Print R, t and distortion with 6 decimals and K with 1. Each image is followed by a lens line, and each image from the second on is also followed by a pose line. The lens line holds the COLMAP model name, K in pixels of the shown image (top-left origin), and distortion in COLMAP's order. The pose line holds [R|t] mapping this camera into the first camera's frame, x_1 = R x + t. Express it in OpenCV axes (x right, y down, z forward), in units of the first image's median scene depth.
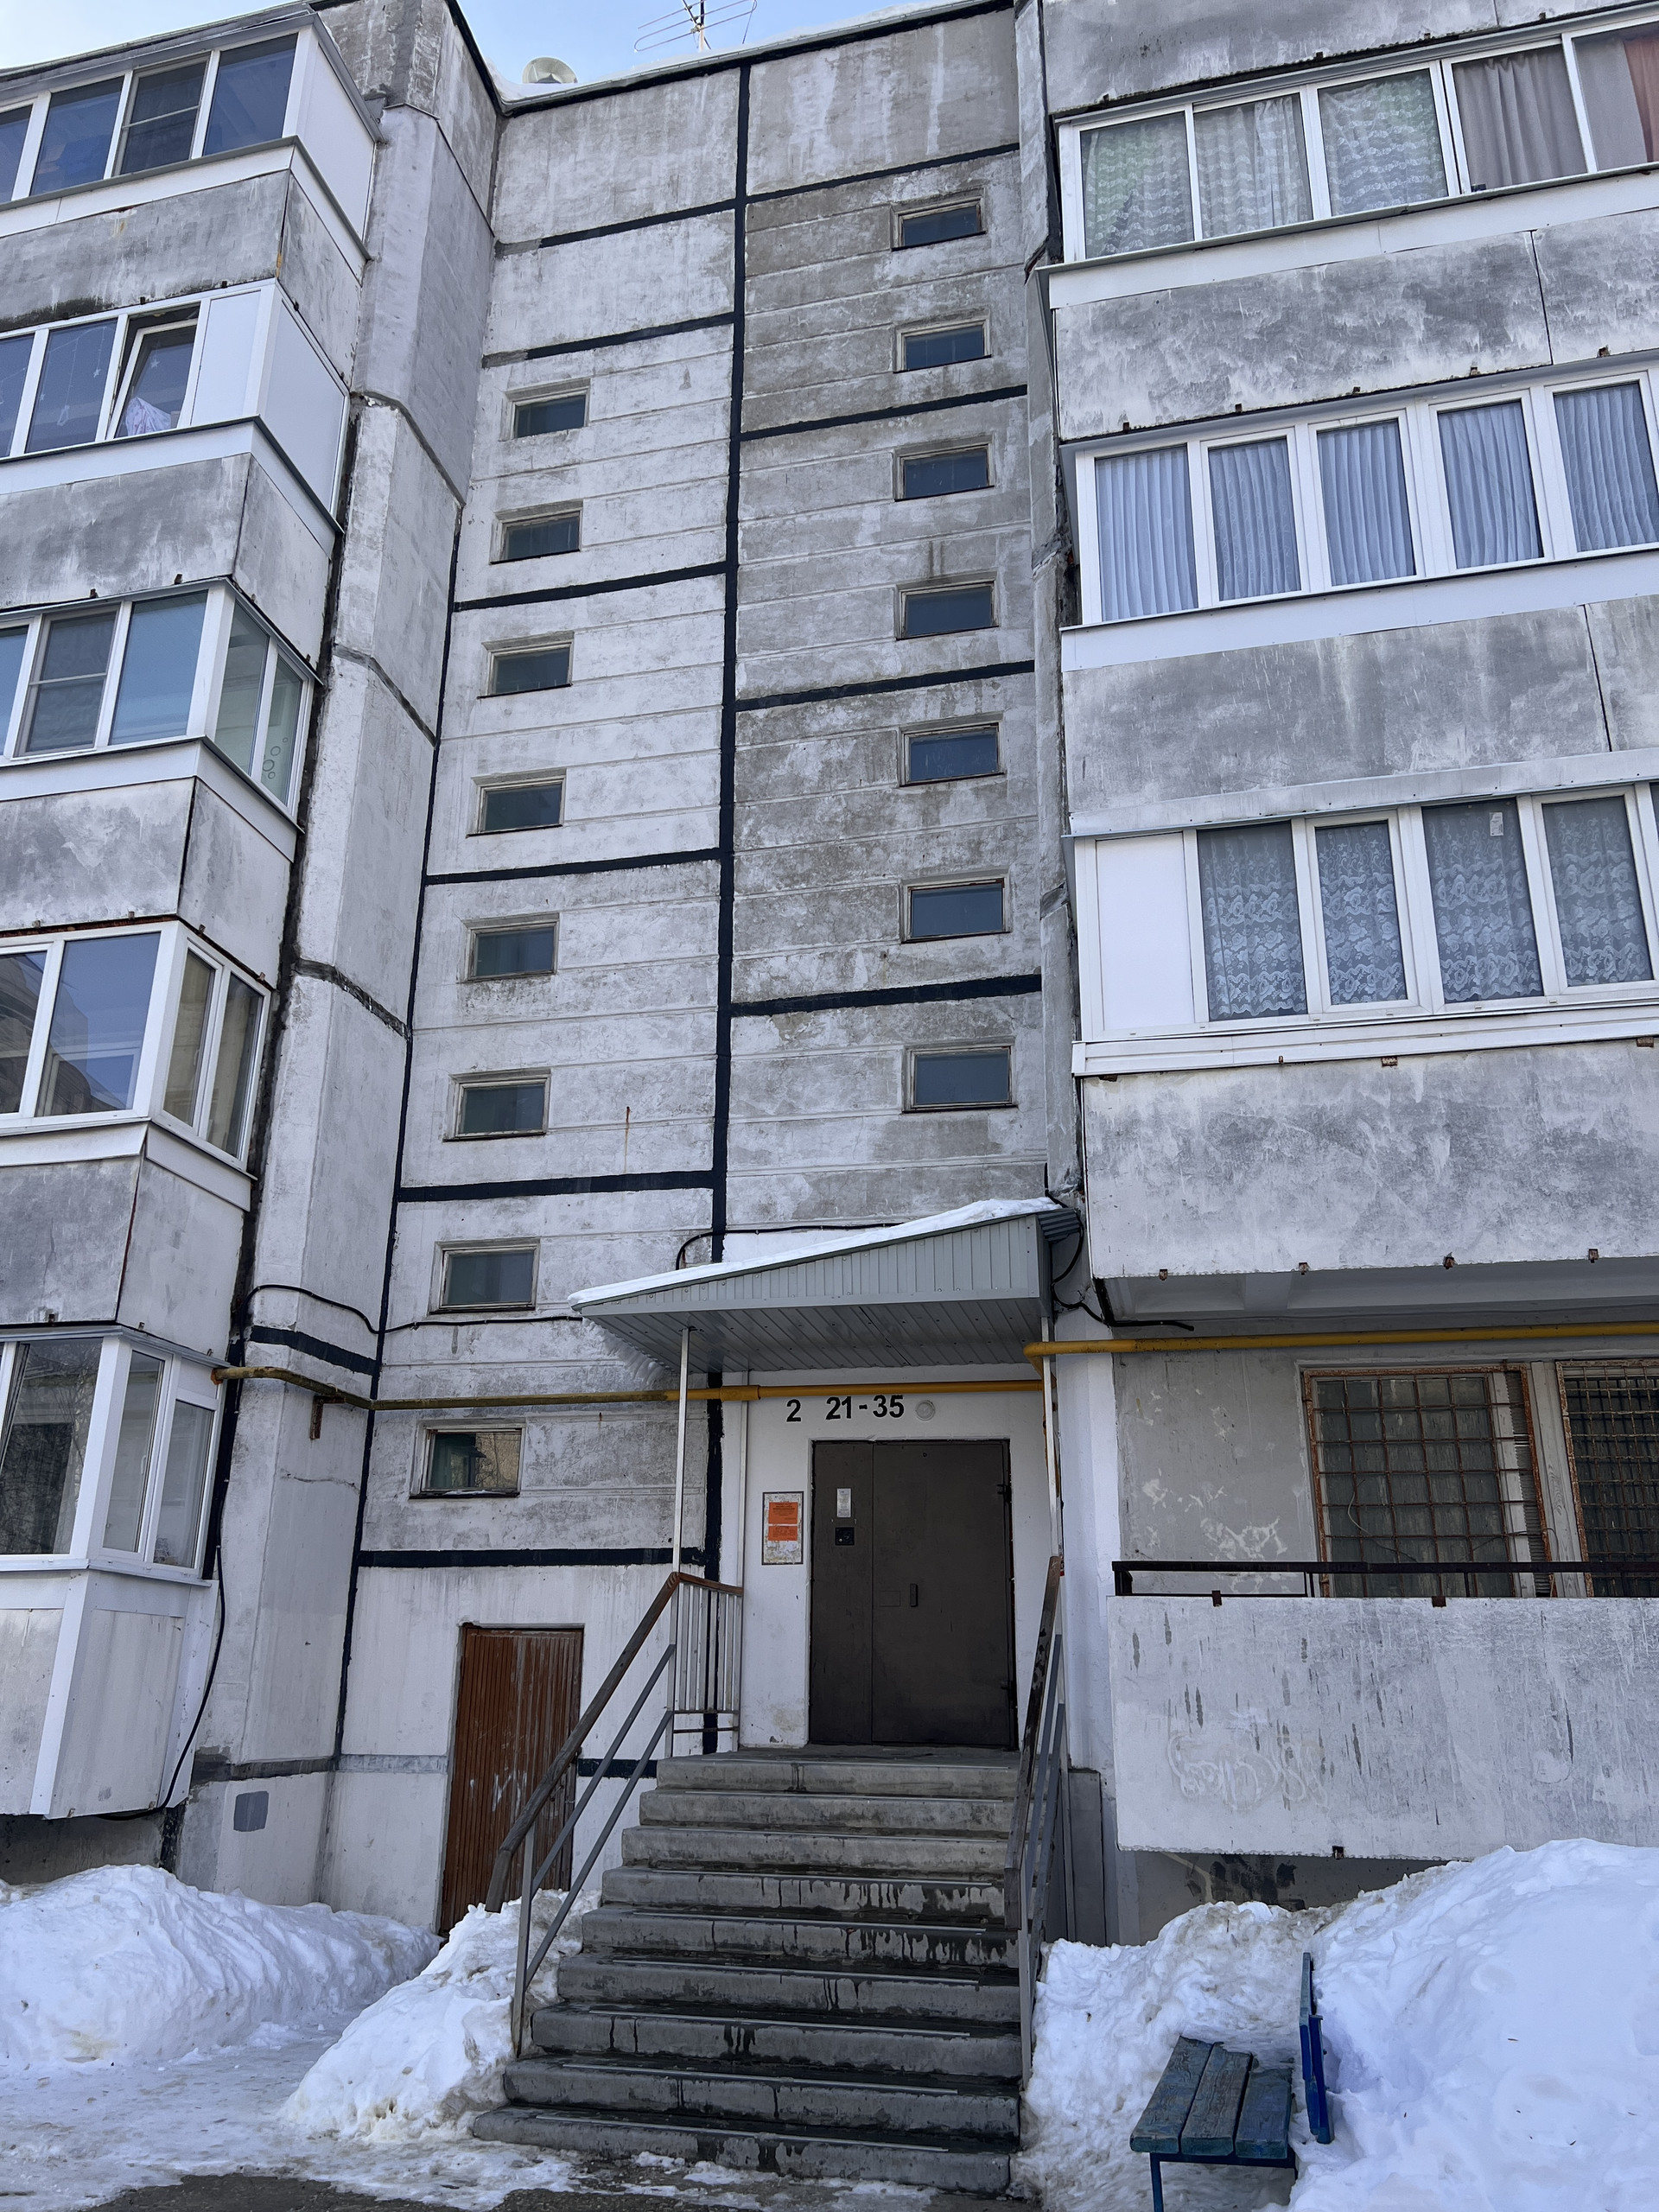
lens RADIAL K [[1709.8, 0, 829.5], [0, 1709.8, 1106.0], [0, 0, 1]] dist [0.027782, -0.000593]
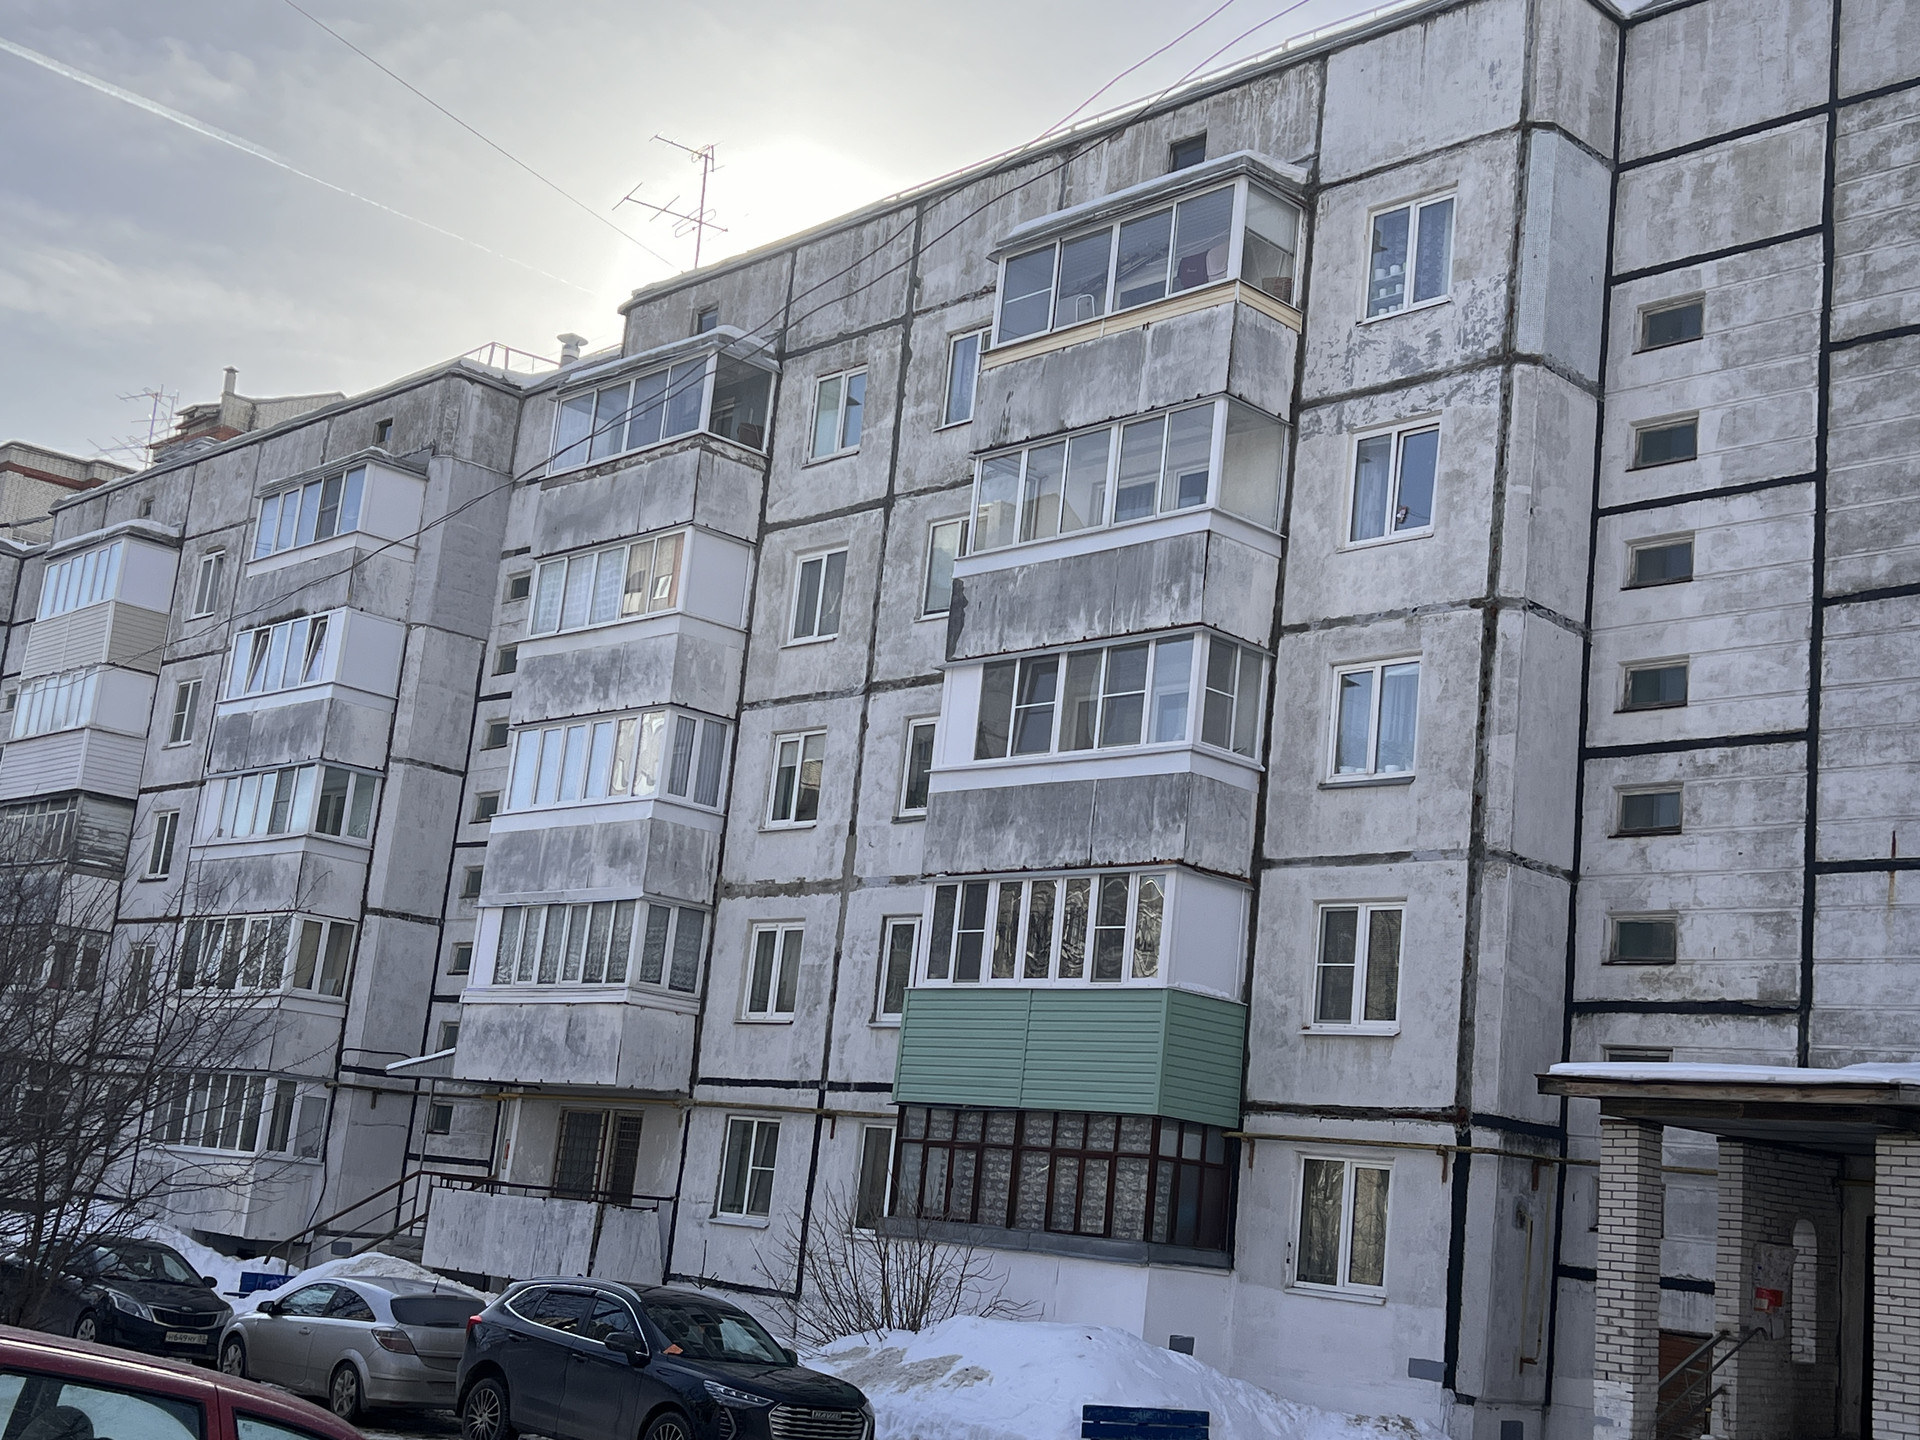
lens RADIAL K [[2400.8, 0, 960.0], [0, 2400.8, 720.0], [0, 0, 1]] dist [0.078396, -0.022977]
pose [[0.834159, -0.044830, -0.549700, 2.400160], [0.099125, 0.992647, 0.069468, -0.533132], [0.542544, -0.112436, 0.832469, -1.415130]]
